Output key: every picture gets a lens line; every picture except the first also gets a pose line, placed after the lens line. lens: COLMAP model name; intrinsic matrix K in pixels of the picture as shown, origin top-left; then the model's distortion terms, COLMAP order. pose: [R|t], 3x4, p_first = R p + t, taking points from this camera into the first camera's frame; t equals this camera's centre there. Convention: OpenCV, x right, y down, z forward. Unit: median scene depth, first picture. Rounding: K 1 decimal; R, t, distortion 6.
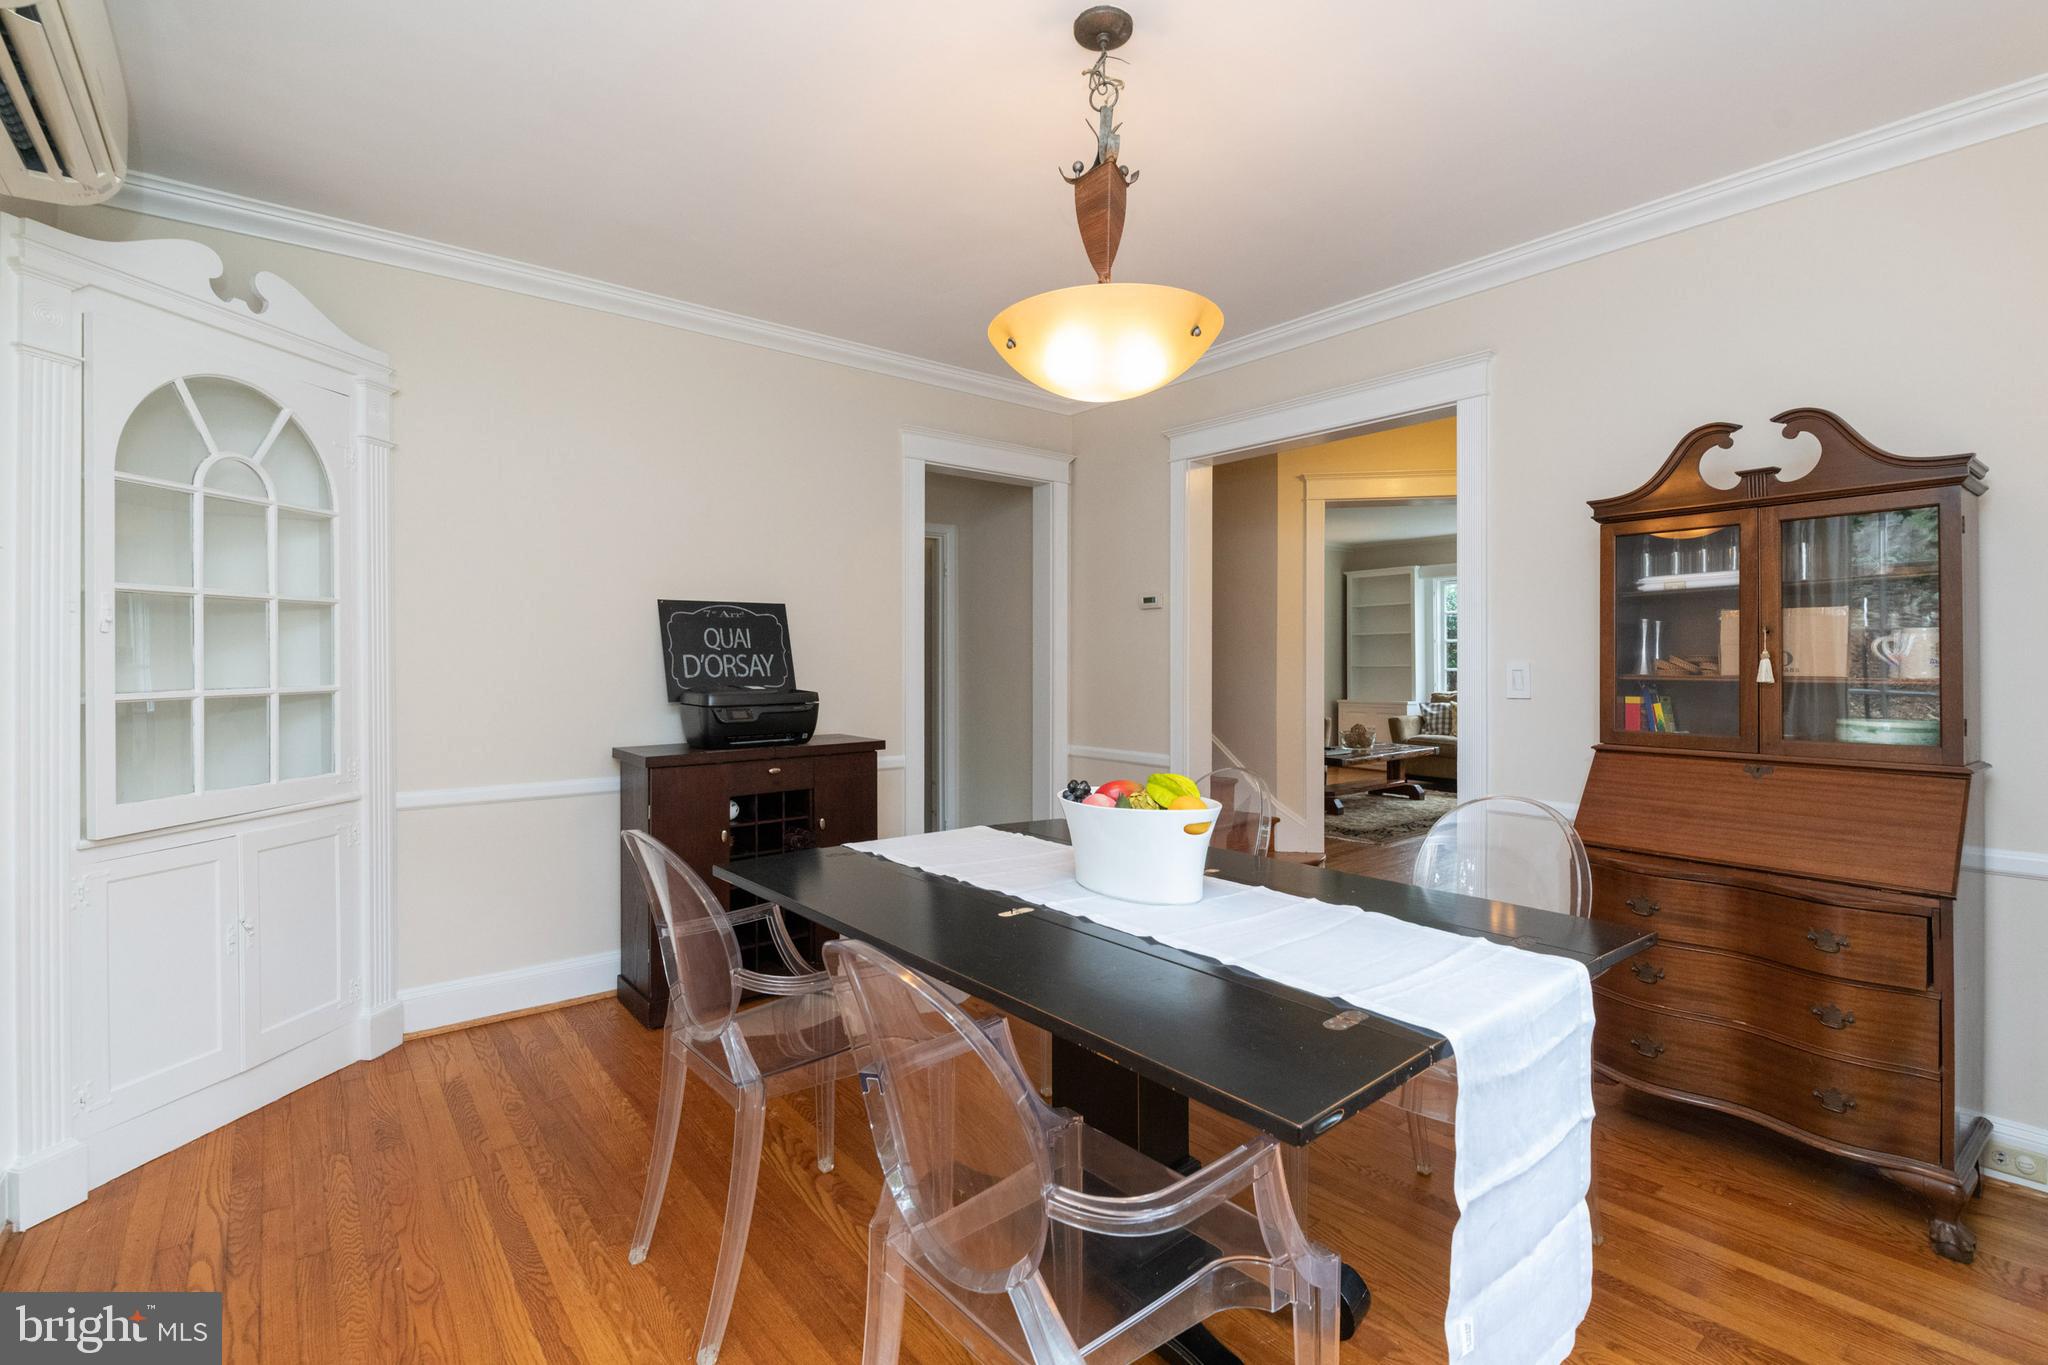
lens RADIAL K [[919.2, 0, 1024.0], [0, 919.2, 682.5], [0, 0, 1]] dist [-0.000593, -0.000082]
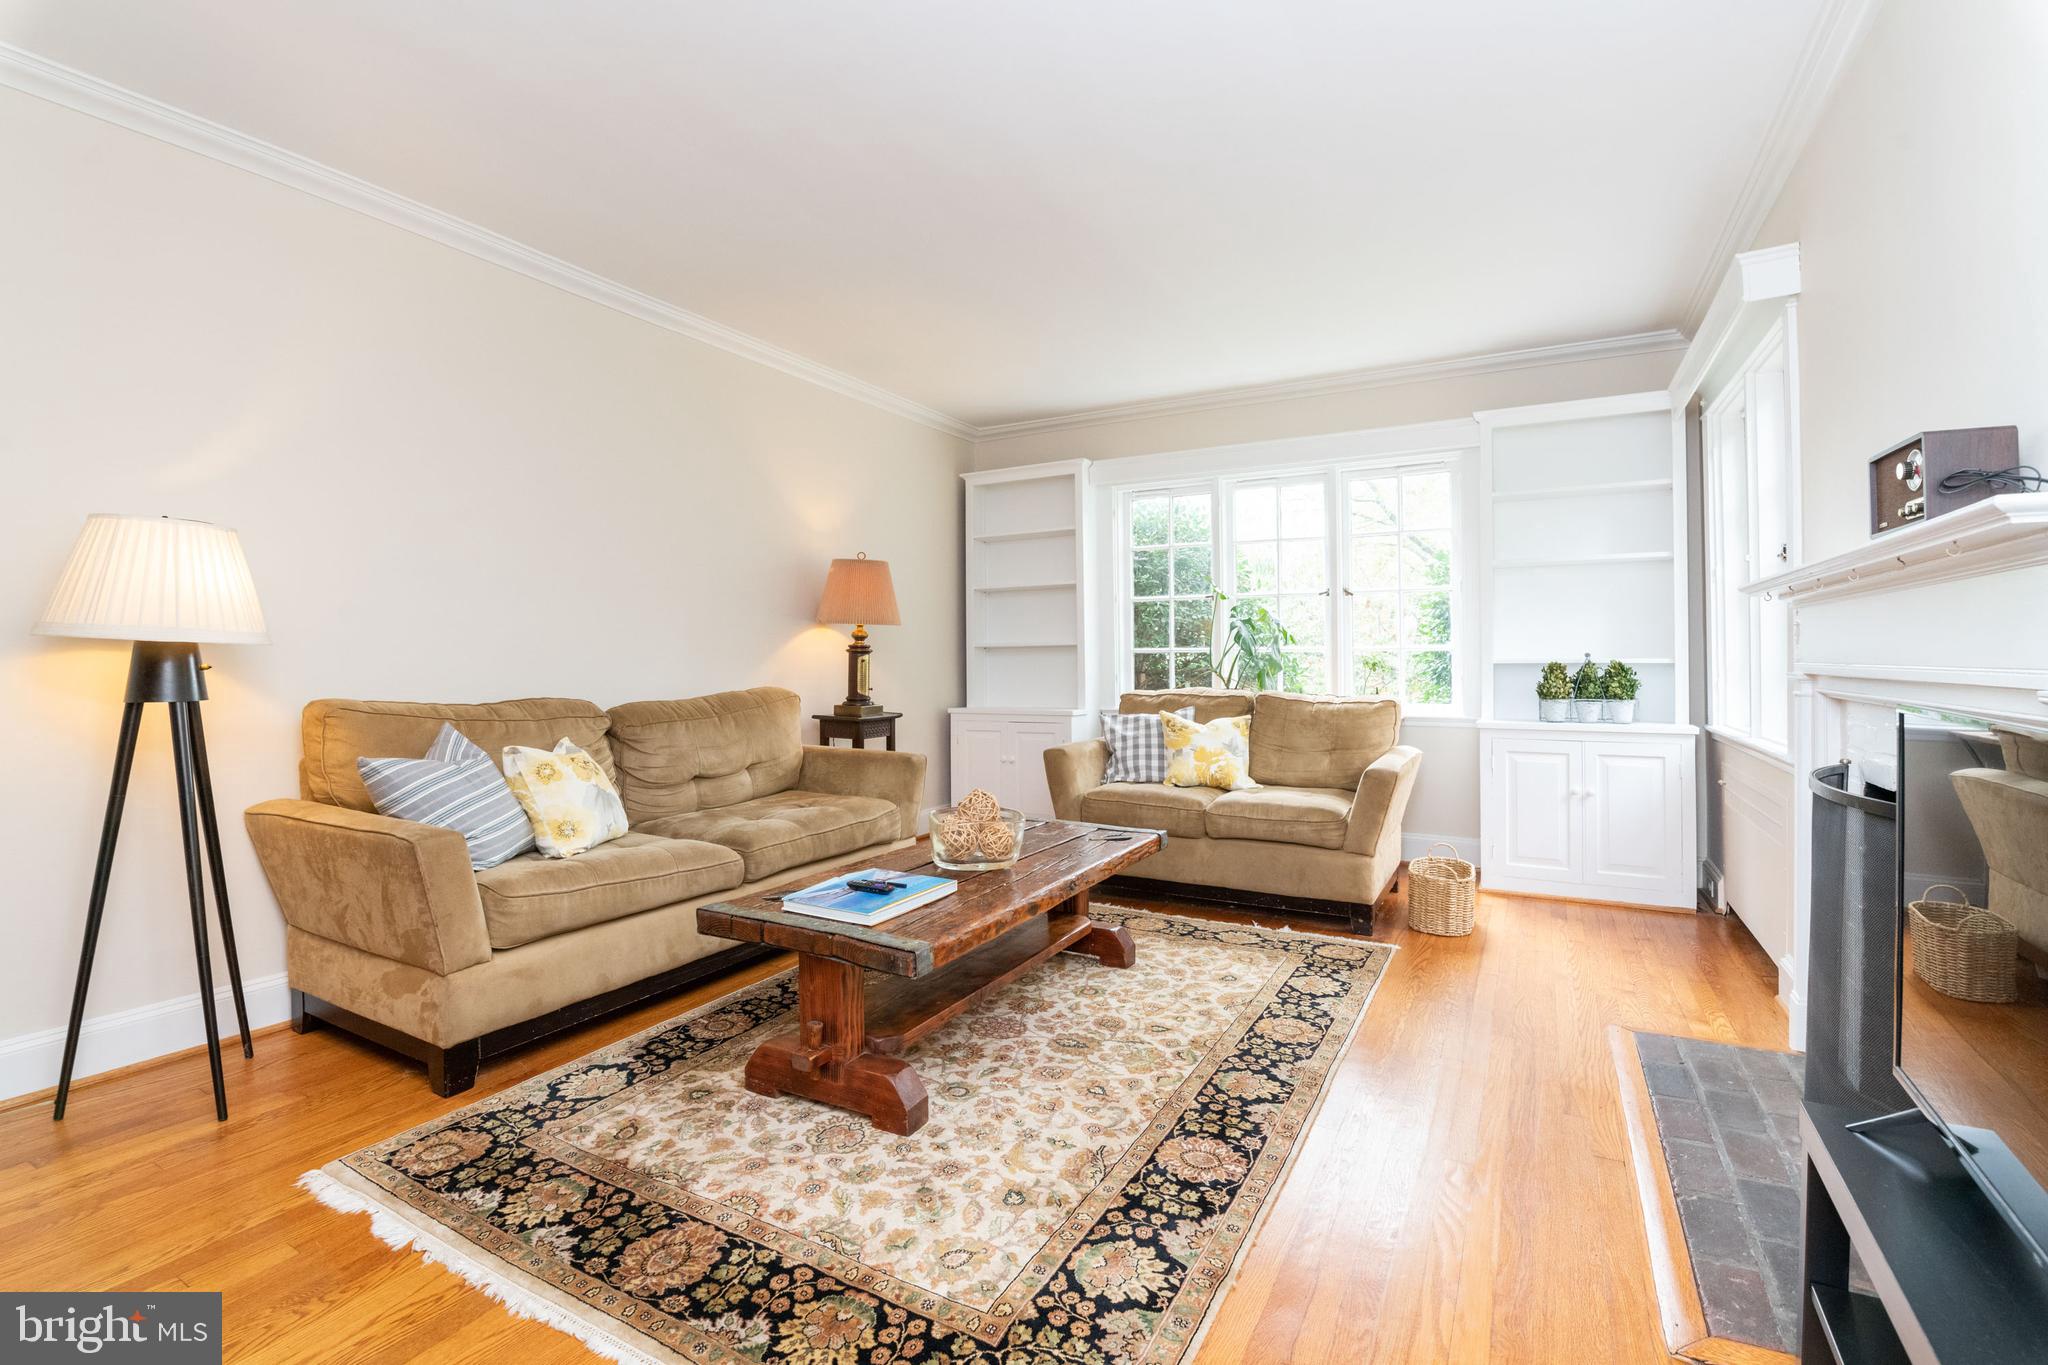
lens RADIAL K [[919.2, 0, 1024.0], [0, 919.2, 682.5], [0, 0, 1]] dist [-0.000593, -0.000082]
pose [[0.926995, -0.009374, 0.374956, 0.480961], [0.003340, 0.999854, 0.016739, -0.008425], [-0.375058, -0.014264, 0.926891, 1.294815]]
